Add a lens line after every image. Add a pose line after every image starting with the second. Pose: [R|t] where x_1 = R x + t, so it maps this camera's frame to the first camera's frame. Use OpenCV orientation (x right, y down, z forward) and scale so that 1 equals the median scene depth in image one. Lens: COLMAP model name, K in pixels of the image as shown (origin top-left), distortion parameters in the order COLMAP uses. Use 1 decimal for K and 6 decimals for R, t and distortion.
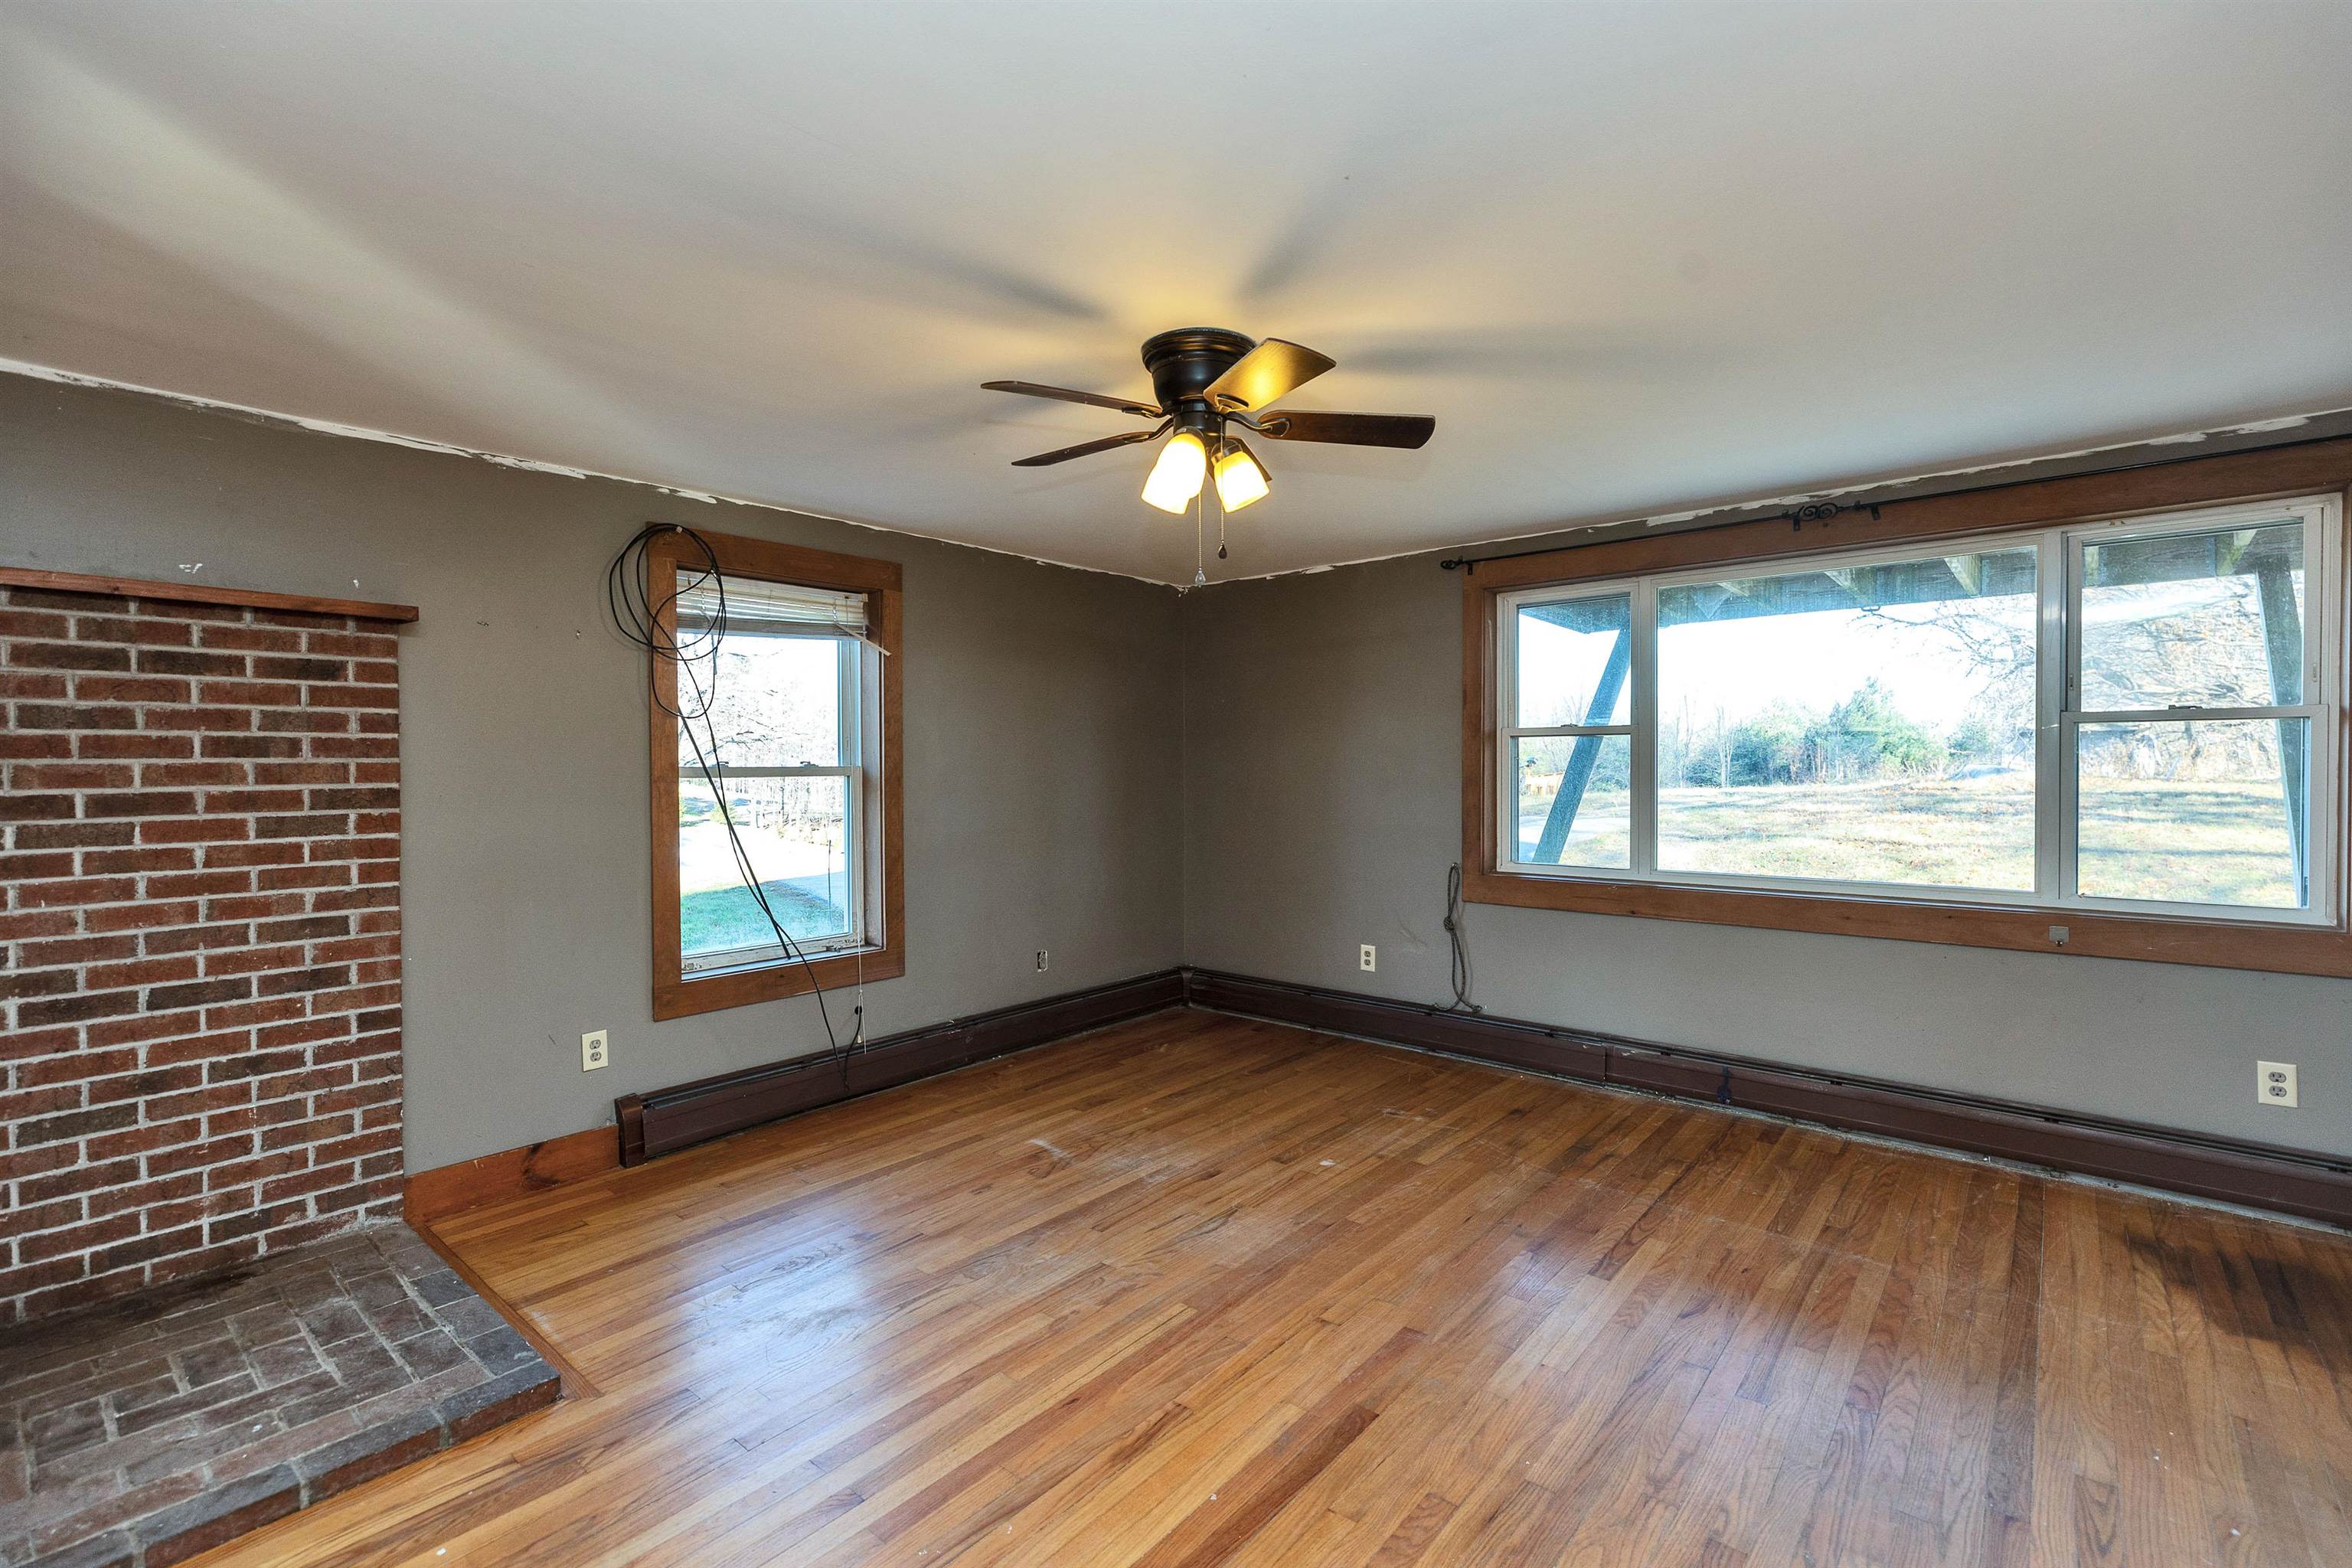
lens RADIAL K [[1055.5, 0, 1167.5], [0, 1055.5, 774.6], [0, 0, 1]] dist [0.009889, -0.001480]
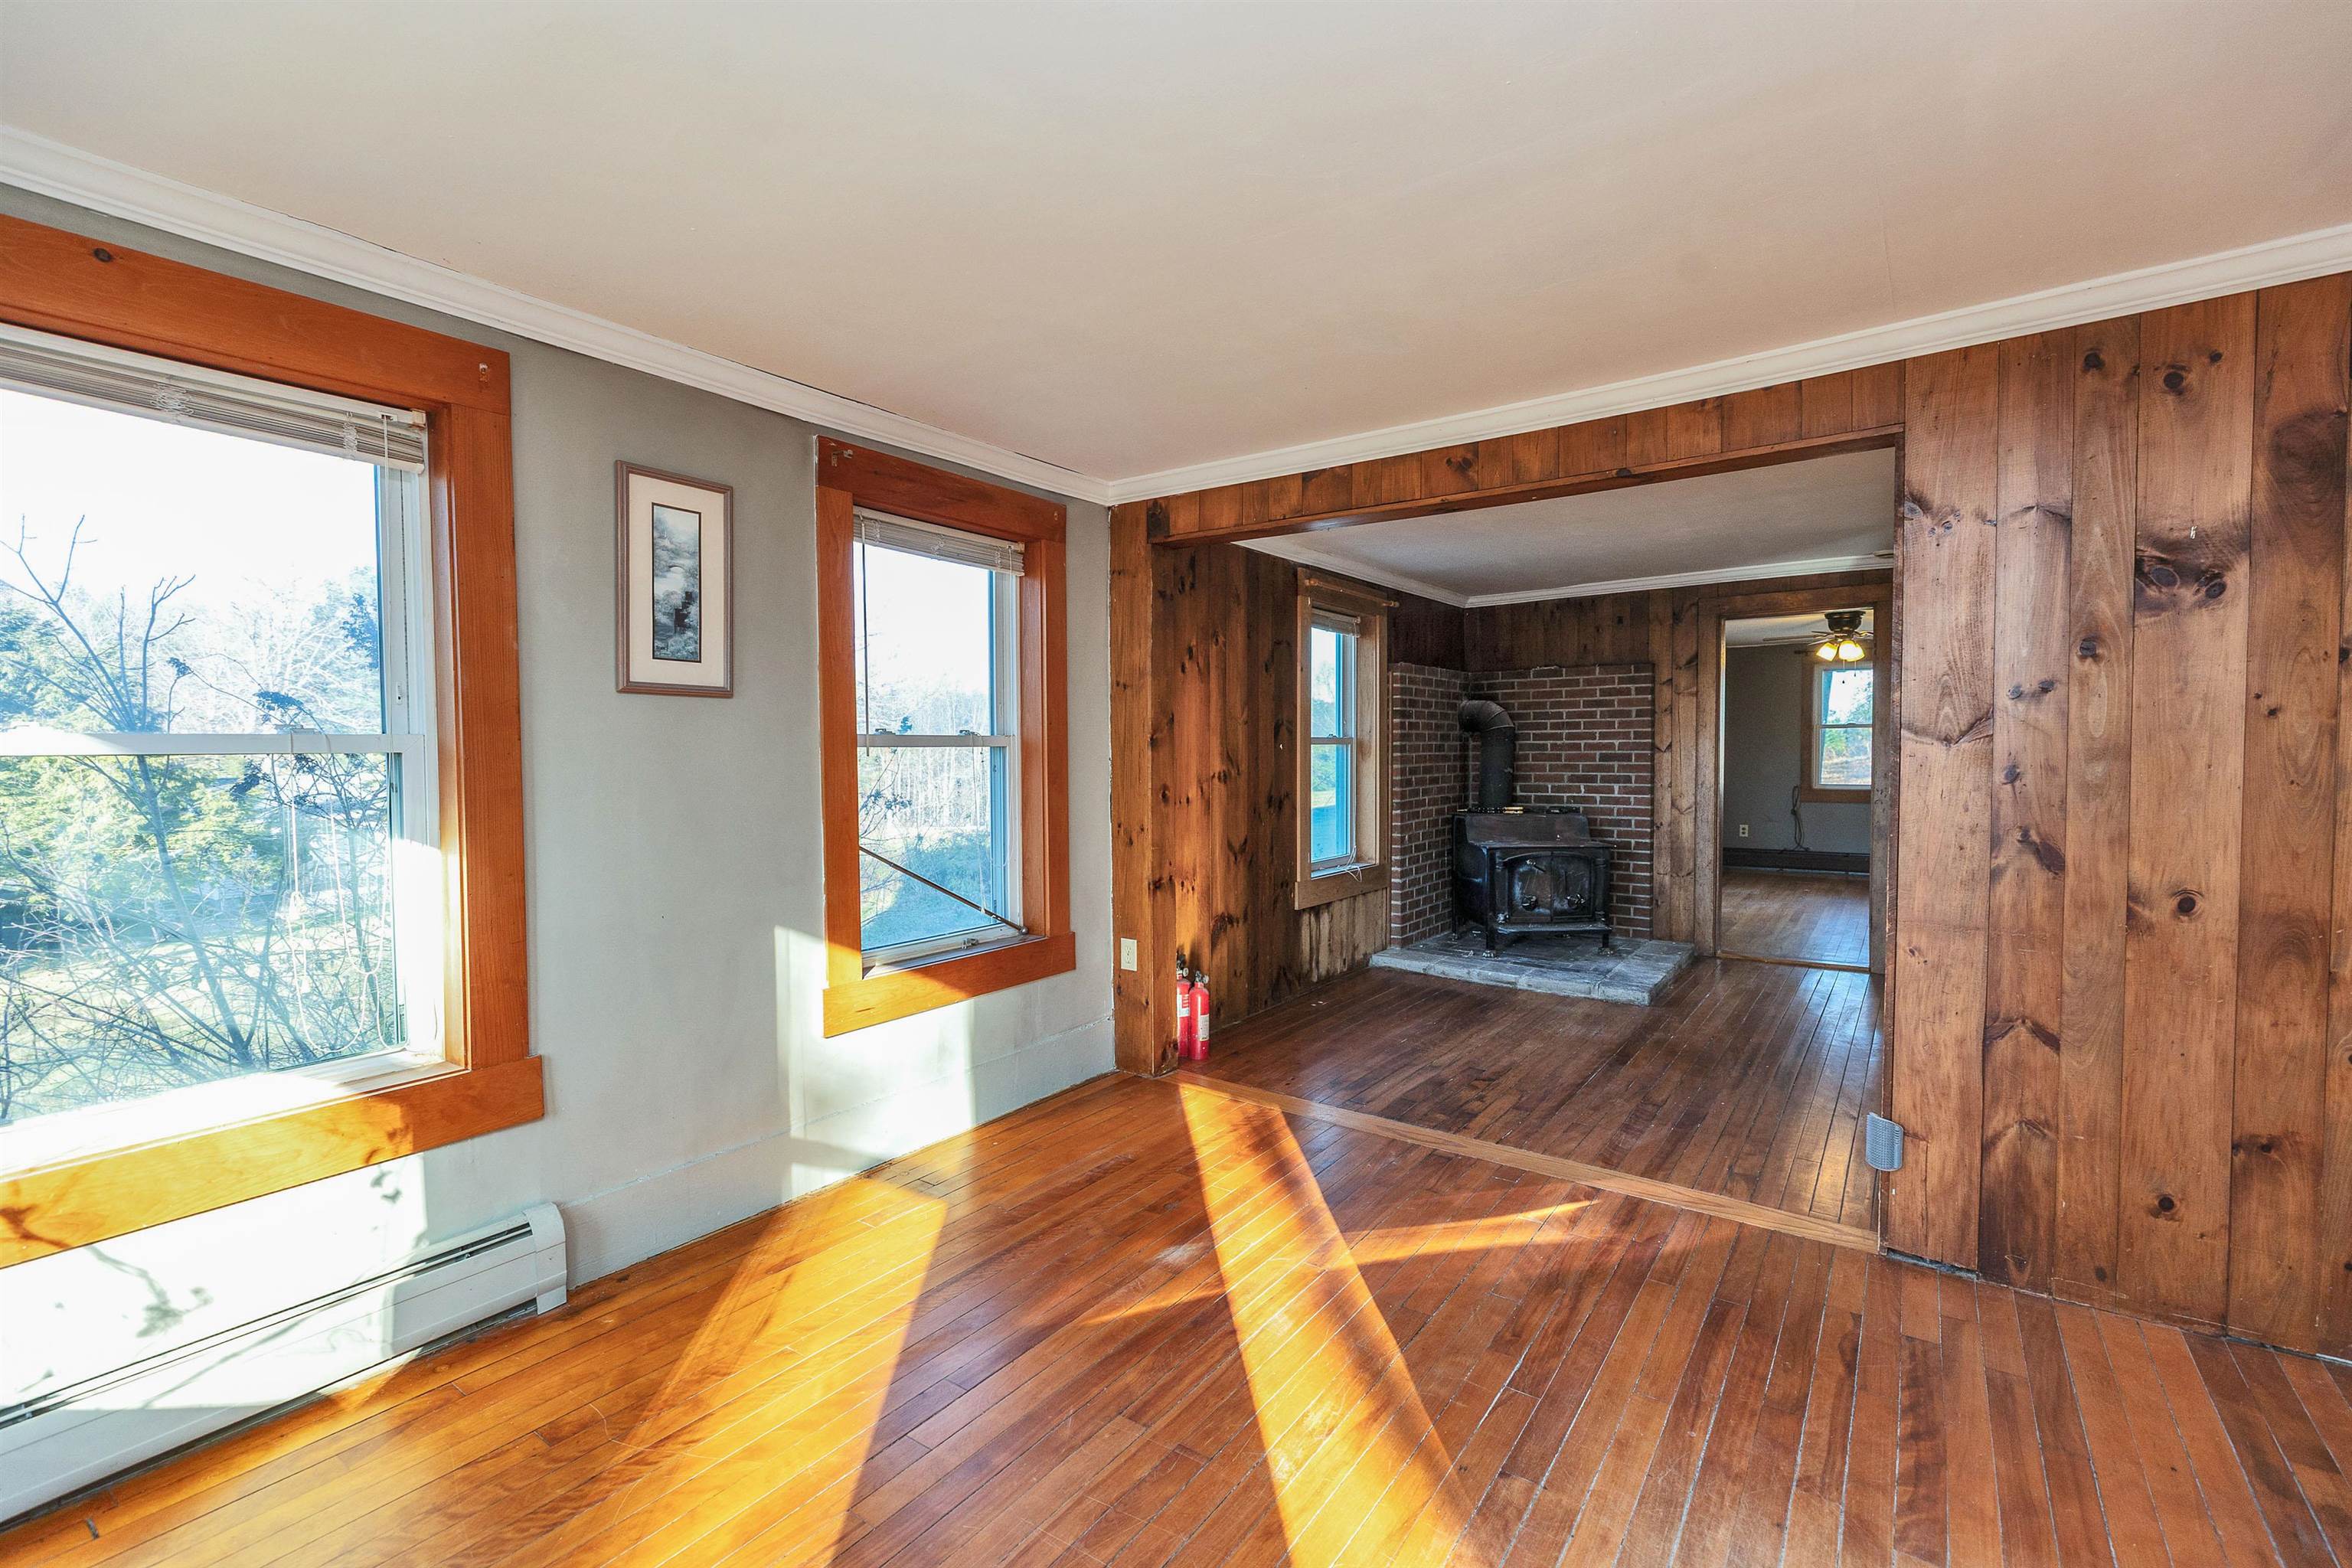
lens RADIAL K [[1055.5, 0, 1168.5], [0, 1055.5, 778.8], [0, 0, 1]] dist [0.009889, -0.001480]
pose [[0.995908, -0.005030, 0.090236, -1.769642], [0.003795, 0.999897, 0.013855, 0.048371], [-0.090296, -0.013456, 0.995824, -1.568777]]
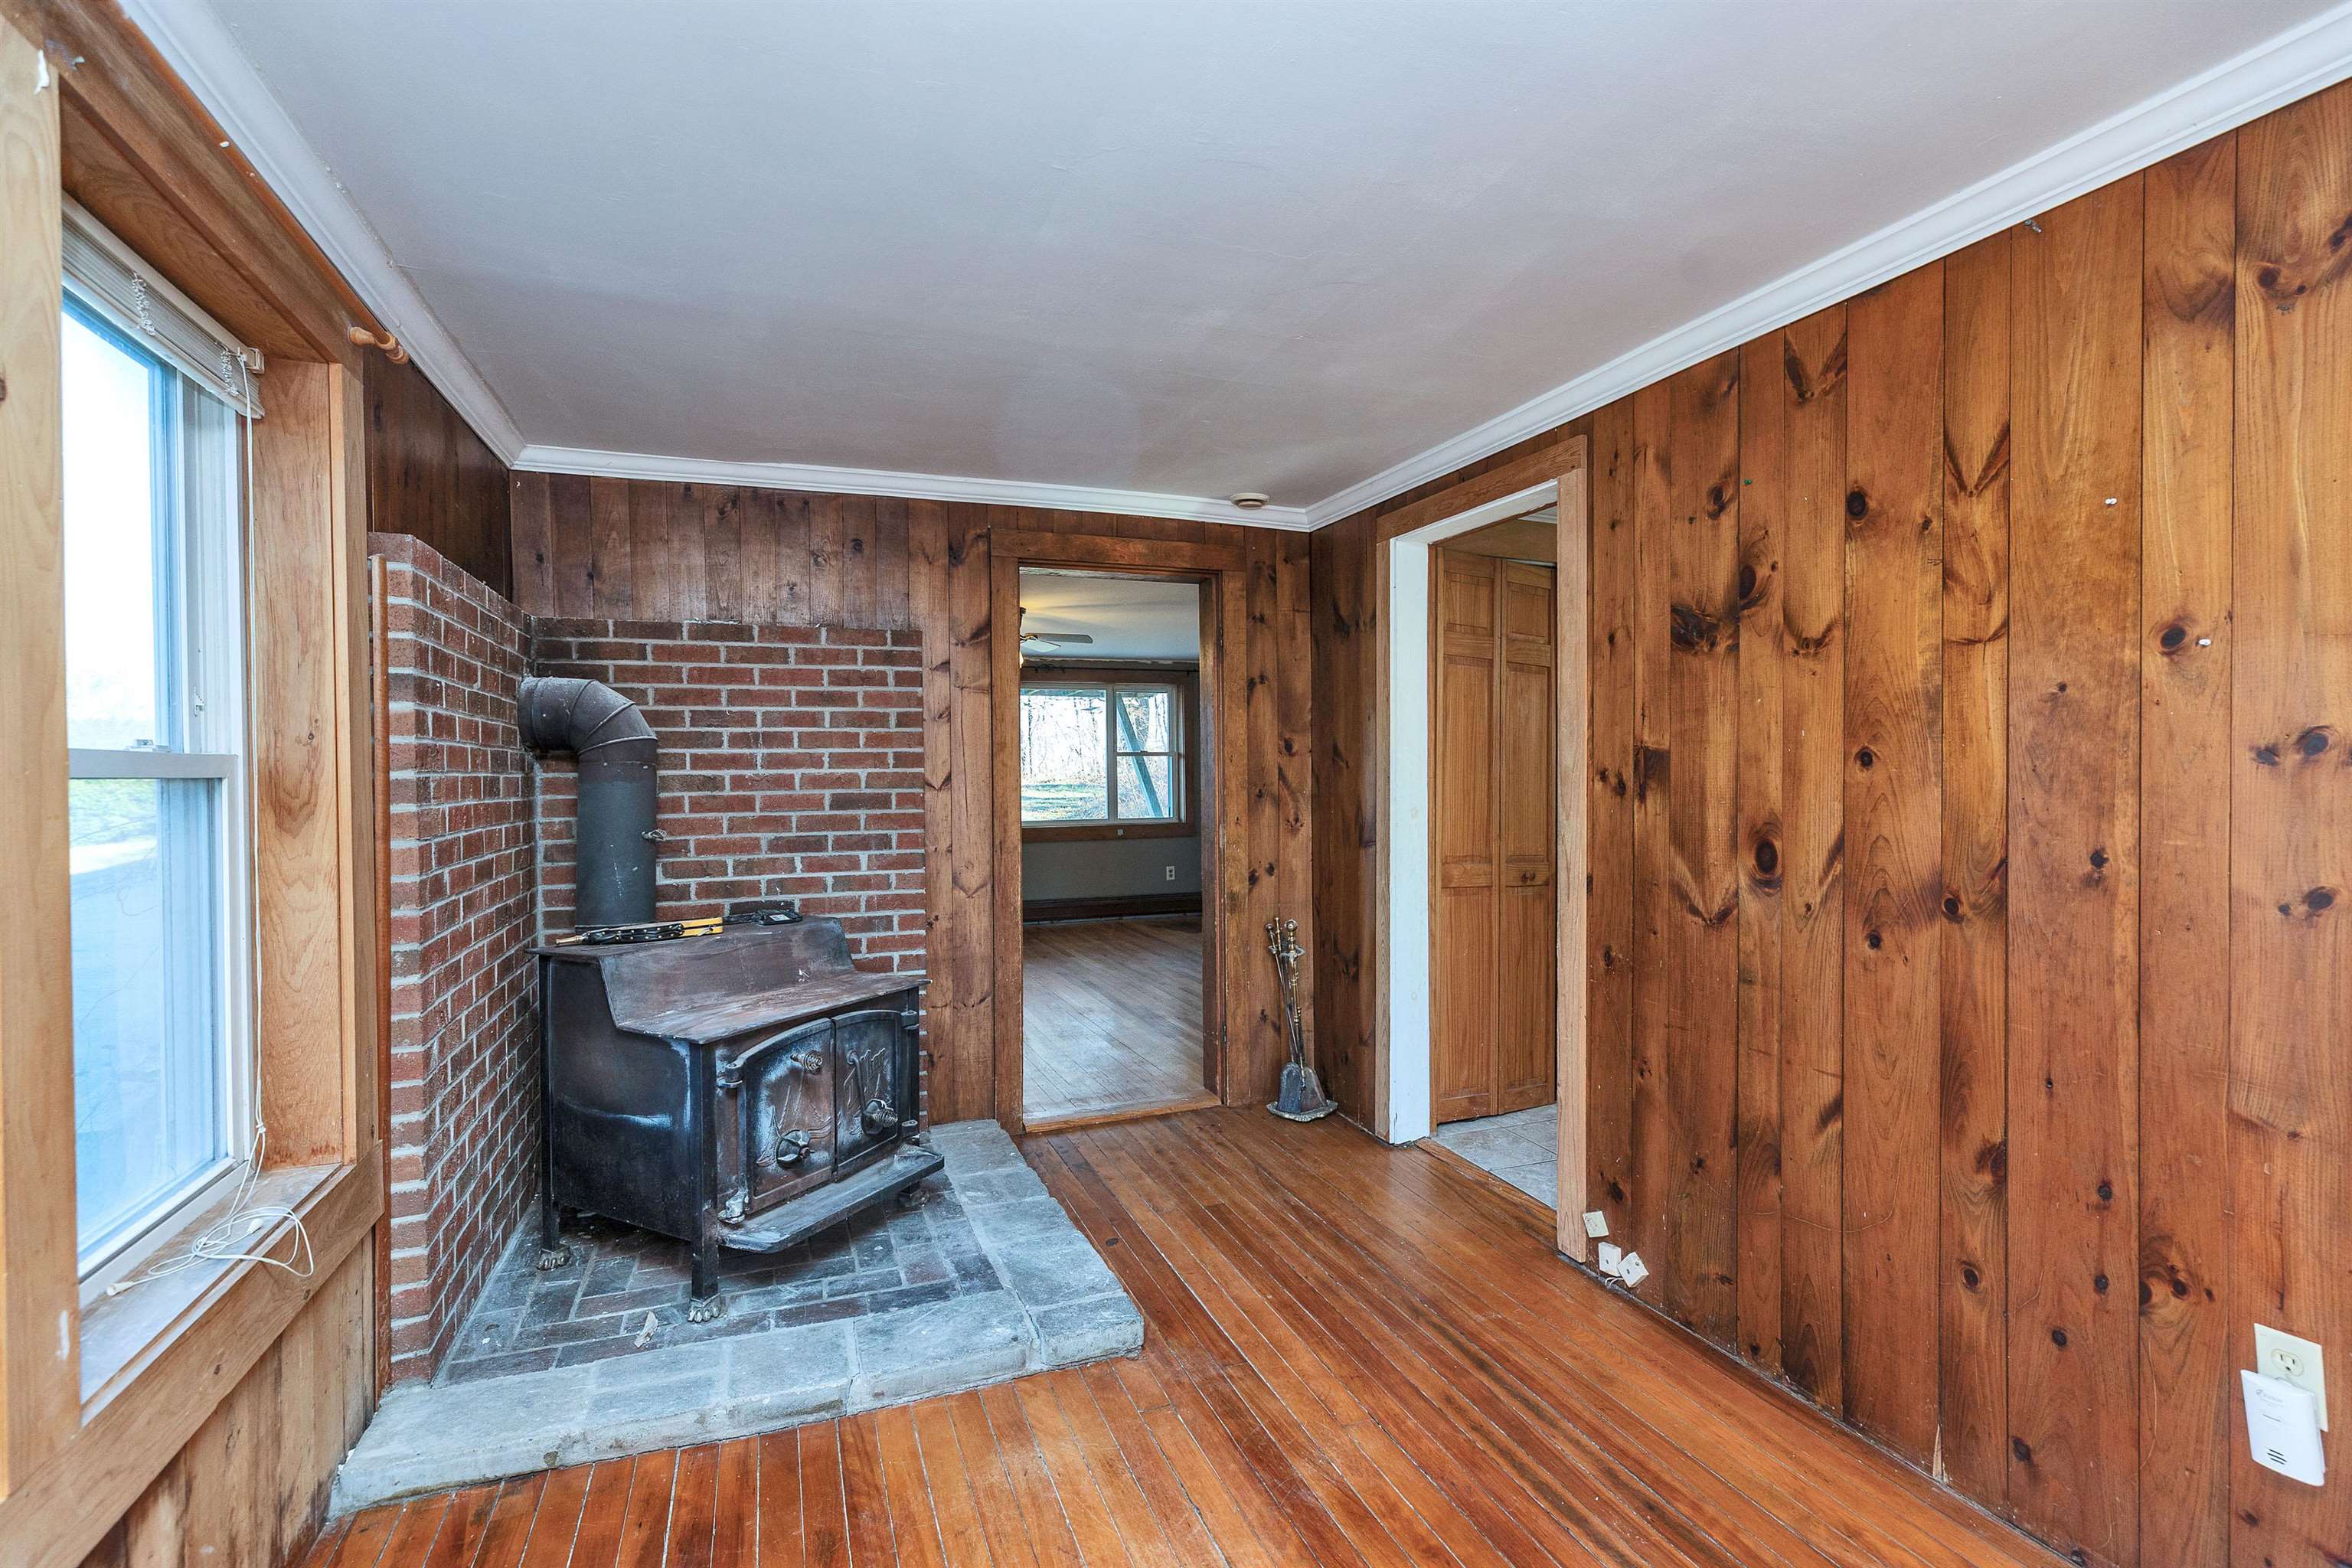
lens RADIAL K [[1055.5, 0, 1175.1], [0, 1055.5, 782.8], [0, 0, 1]] dist [0.009889, -0.001480]
pose [[0.460673, -0.008267, 0.887531, -1.537976], [0.019154, 0.999816, -0.000629, 0.026519], [-0.887363, 0.017290, 0.460747, -0.399571]]
